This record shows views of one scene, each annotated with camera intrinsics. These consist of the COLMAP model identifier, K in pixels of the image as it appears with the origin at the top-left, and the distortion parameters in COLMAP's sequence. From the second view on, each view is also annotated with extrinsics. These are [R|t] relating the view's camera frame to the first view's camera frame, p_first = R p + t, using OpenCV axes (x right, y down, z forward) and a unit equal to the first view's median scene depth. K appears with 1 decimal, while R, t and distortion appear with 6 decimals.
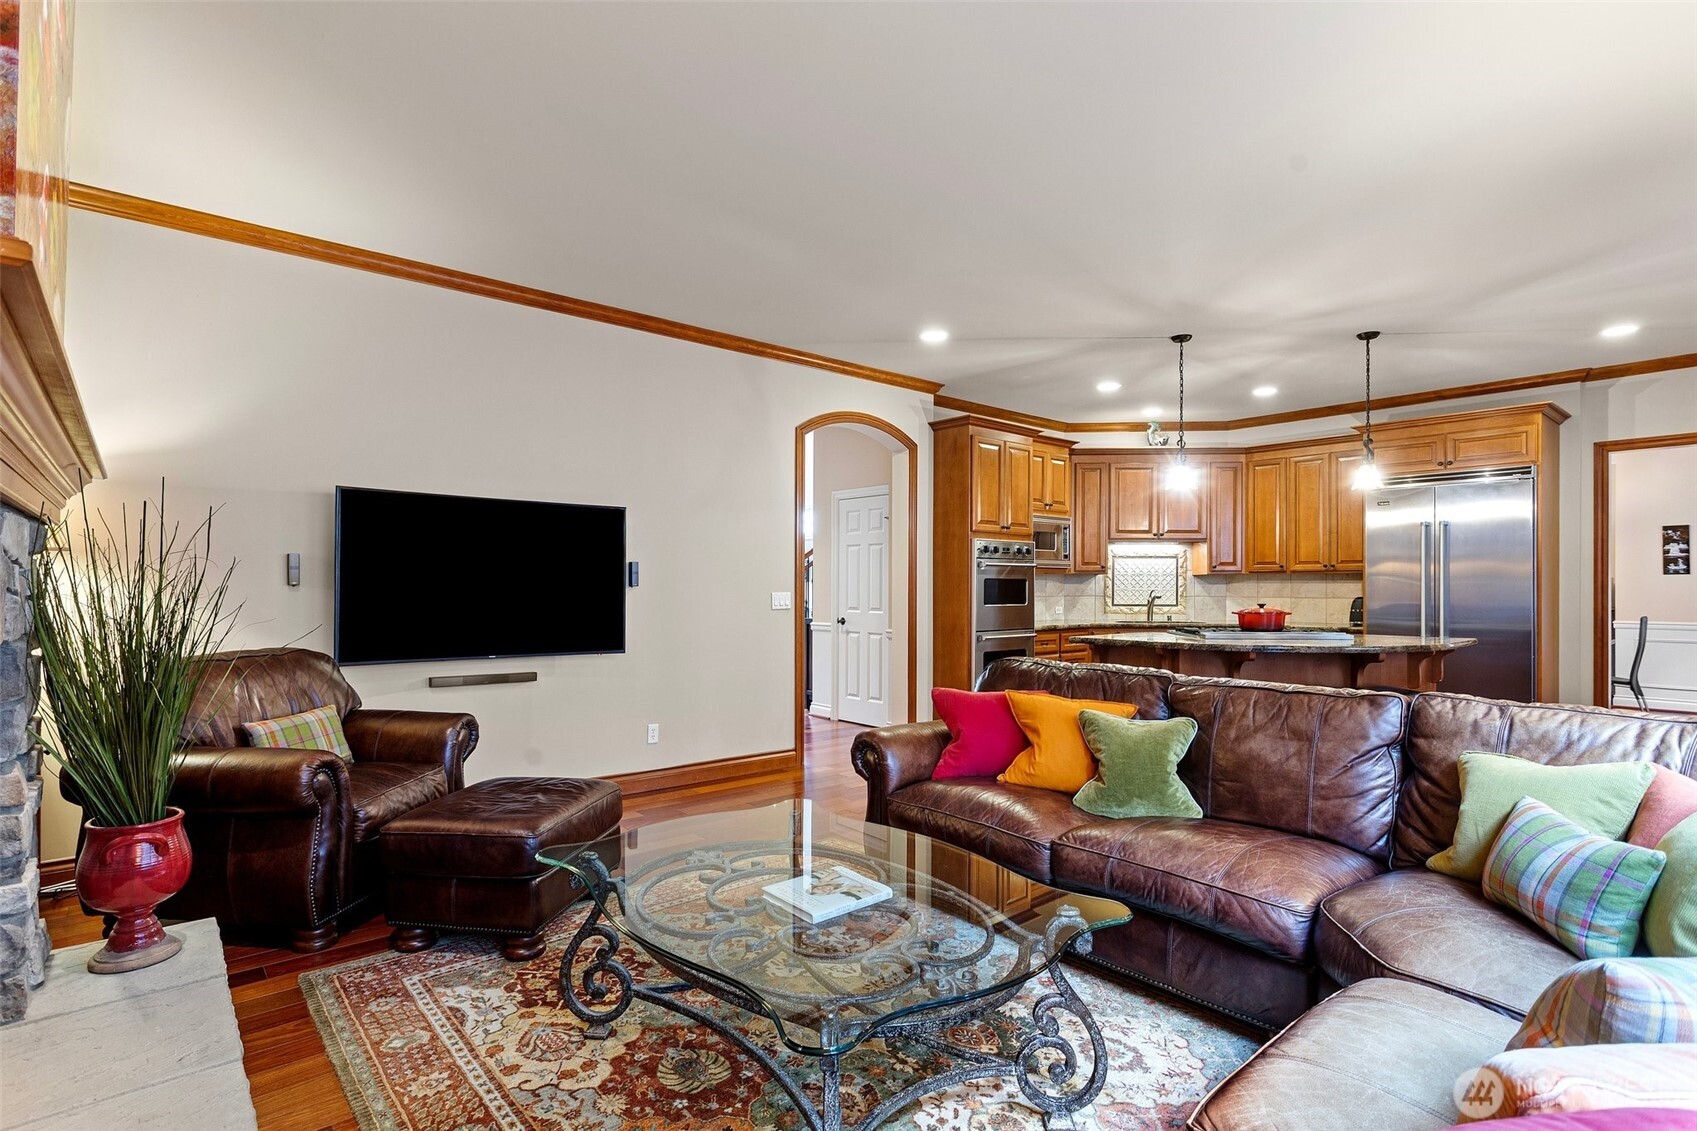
lens RADIAL K [[814.4, 0, 829.6], [0, 814.4, 591.0], [0, 0, 1]] dist [-0.024606, 0.007800]
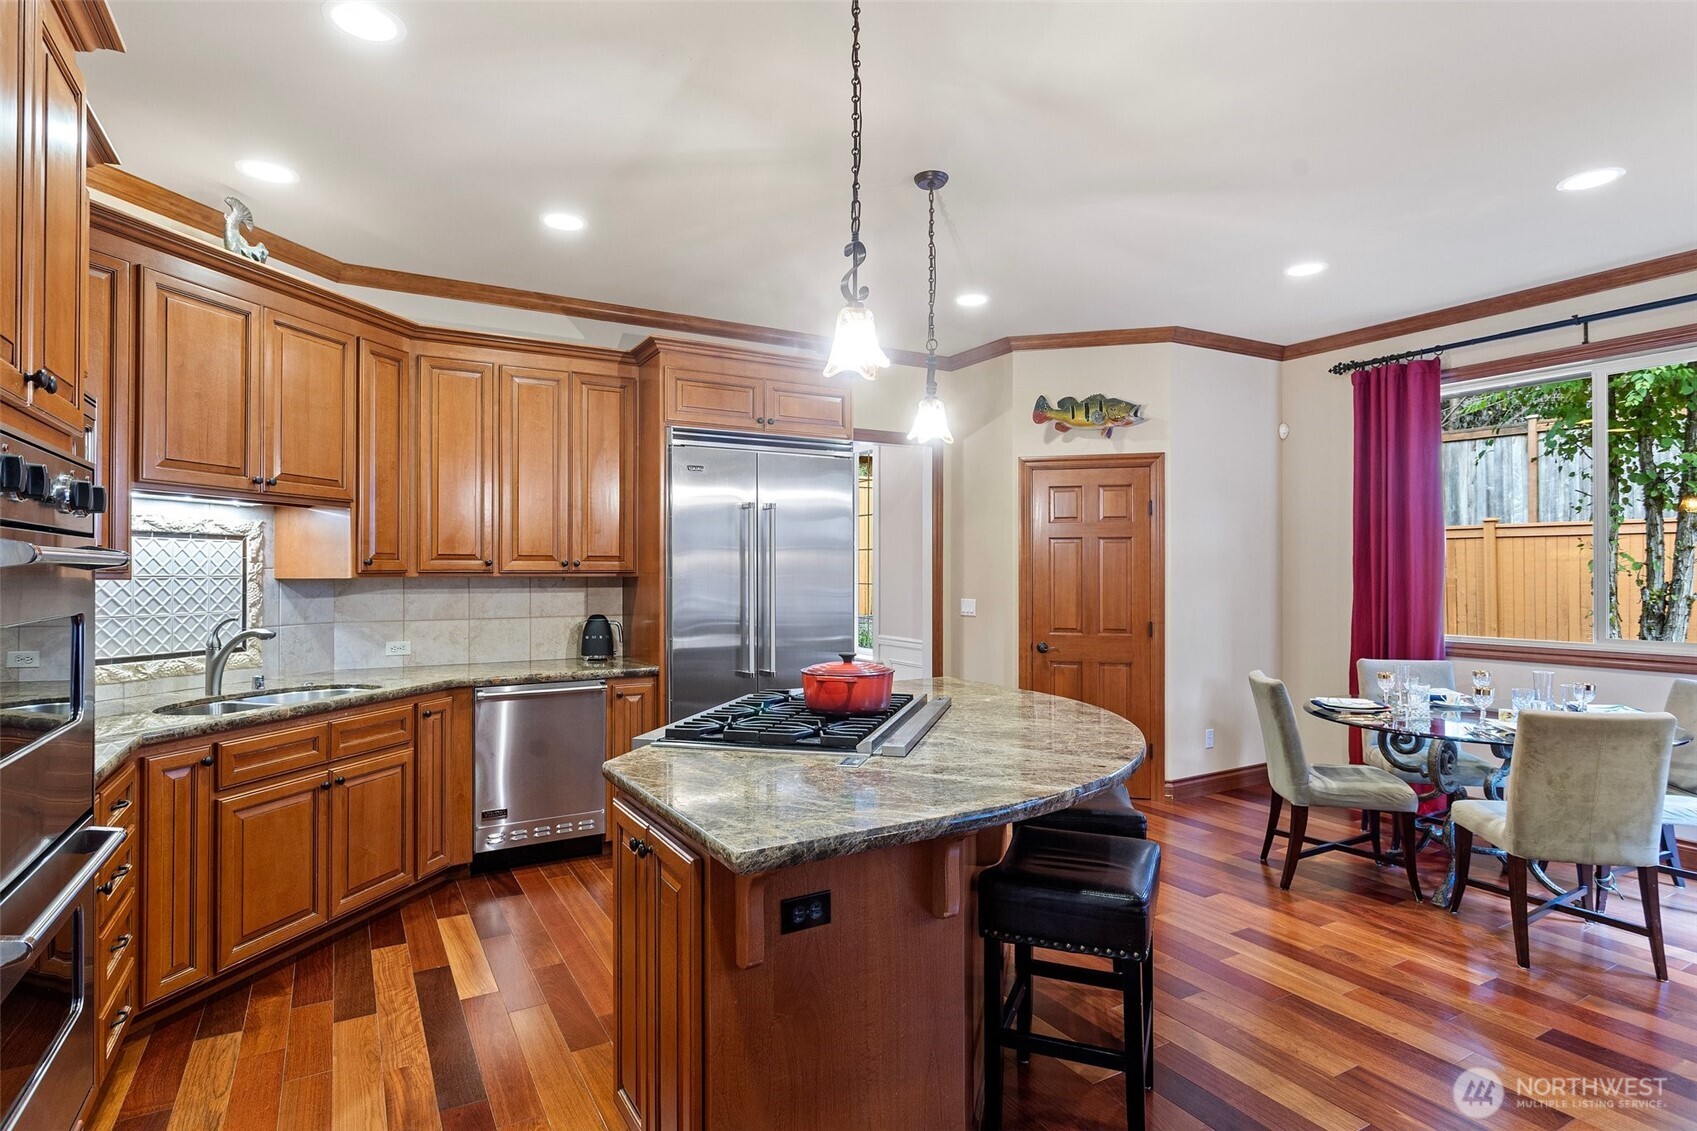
lens RADIAL K [[877.8, 0, 846.3], [0, 877.8, 568.3], [0, 0, 1]] dist [-0.007733, 0.004308]
pose [[0.160892, 0.001784, 0.986970, 0.026456], [0.008106, 0.999962, -0.003129, -0.028731], [-0.986939, 0.008503, 0.160872, 0.829149]]
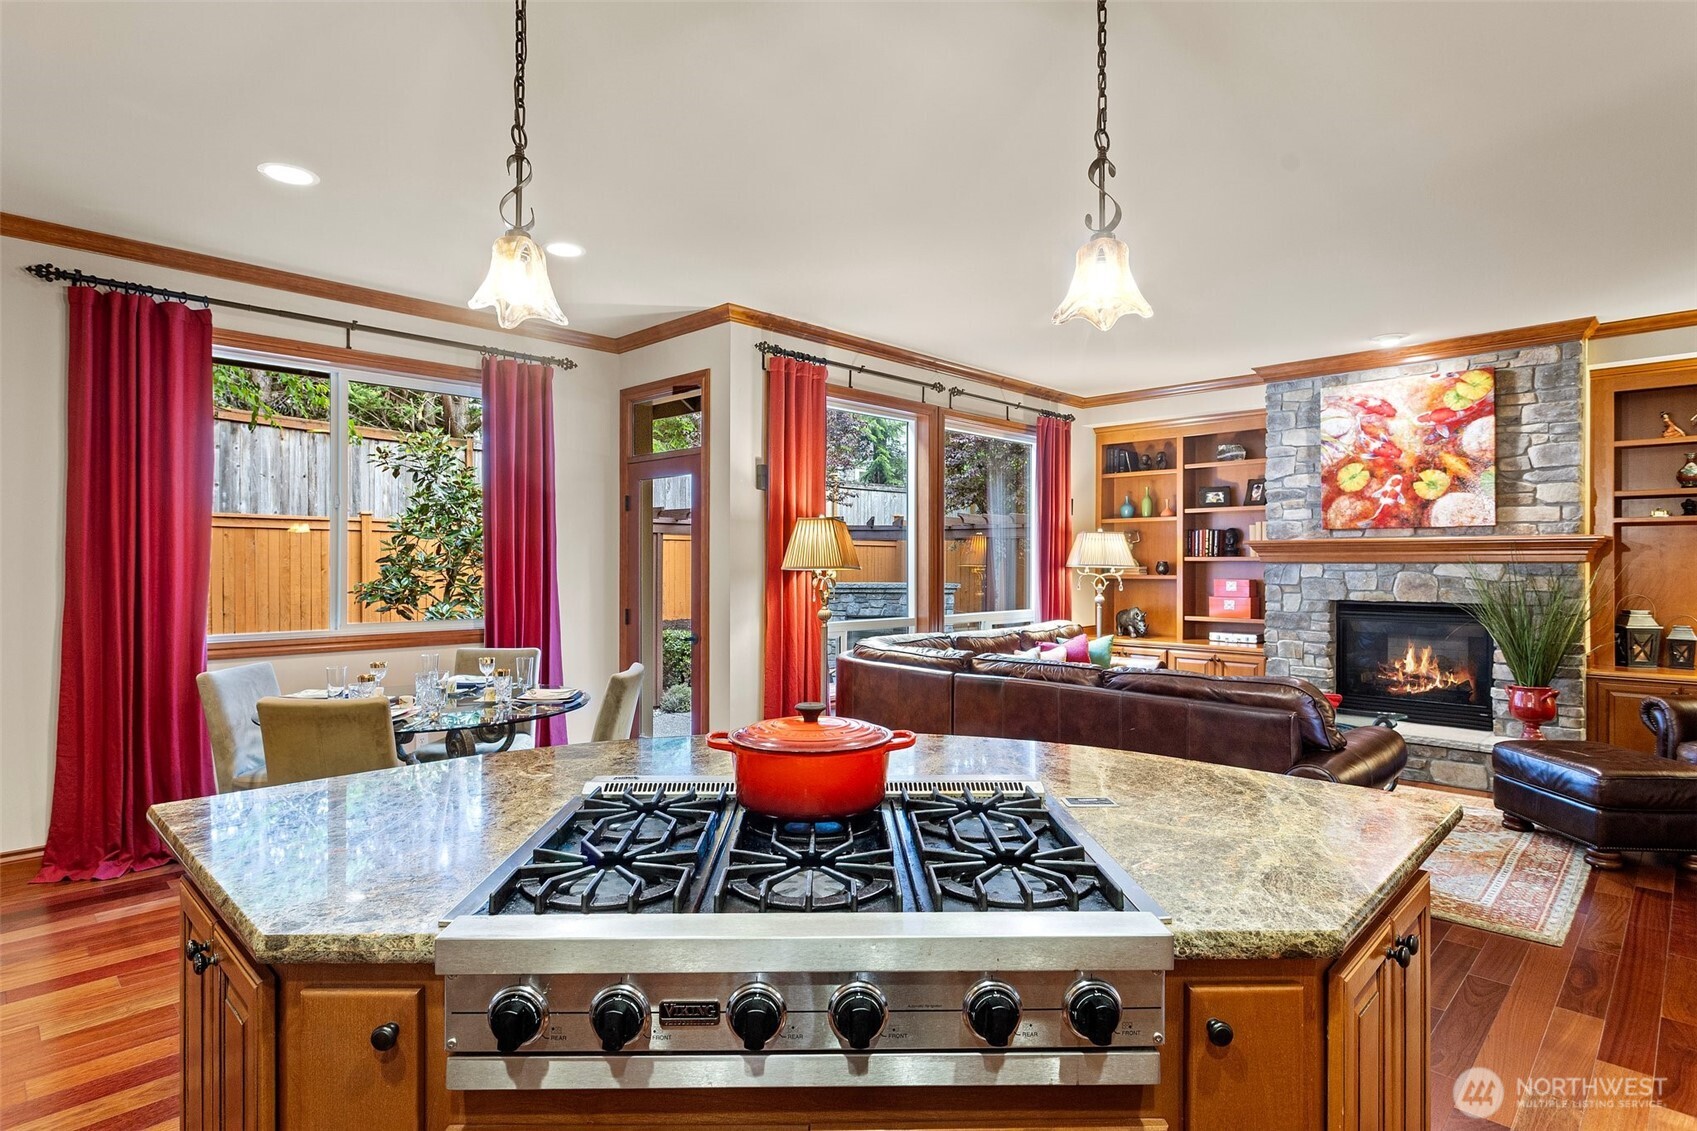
lens RADIAL K [[877.8, 0, 838.7], [0, 877.8, 560.1], [0, 0, 1]] dist [-0.007733, 0.004308]
pose [[-0.995522, -0.006309, -0.094324, 0.493805], [-0.006593, 0.999975, 0.002704, -0.028725], [0.094305, 0.003314, -0.995538, 1.168432]]
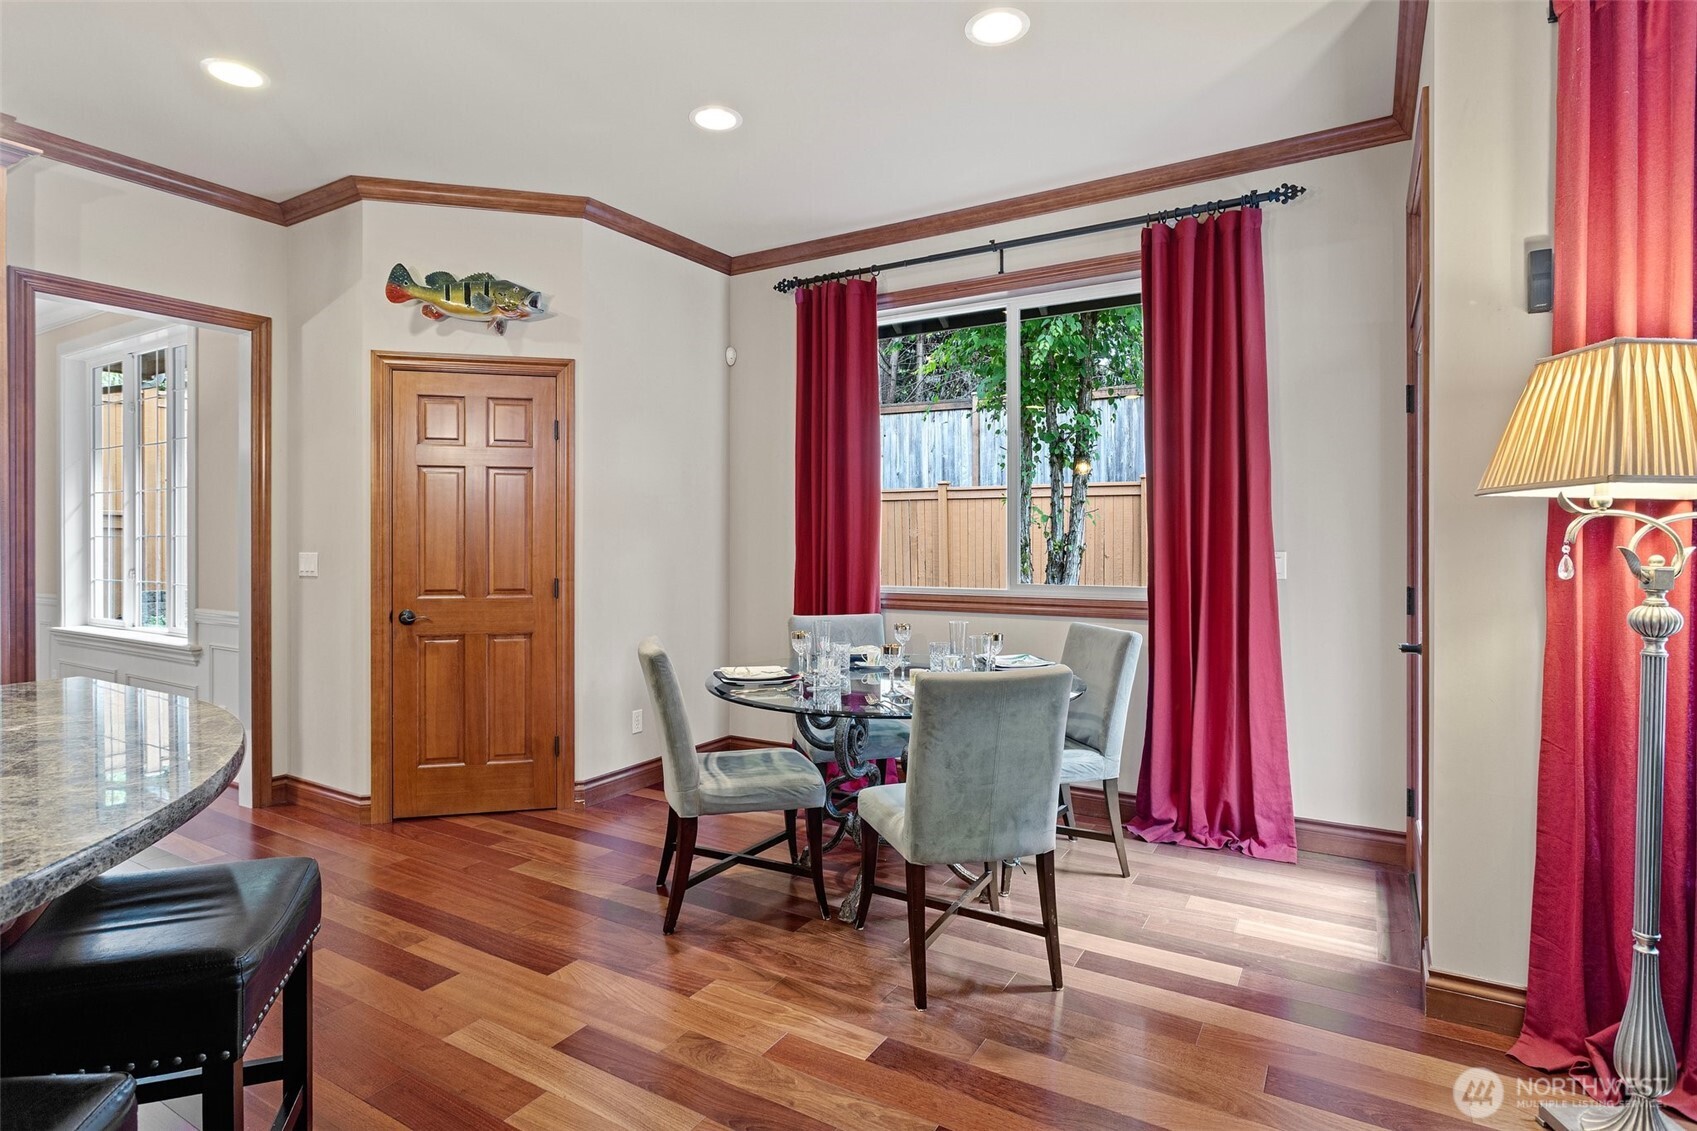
lens RADIAL K [[877.8, 0, 834.6], [0, 877.8, 545.3], [0, 0, 1]] dist [-0.007733, 0.004308]
pose [[-0.327232, -0.006643, 0.944921, 0.239103], [0.006496, 0.999936, 0.009279, -0.005180], [-0.944922, 0.009175, -0.327168, 0.684914]]
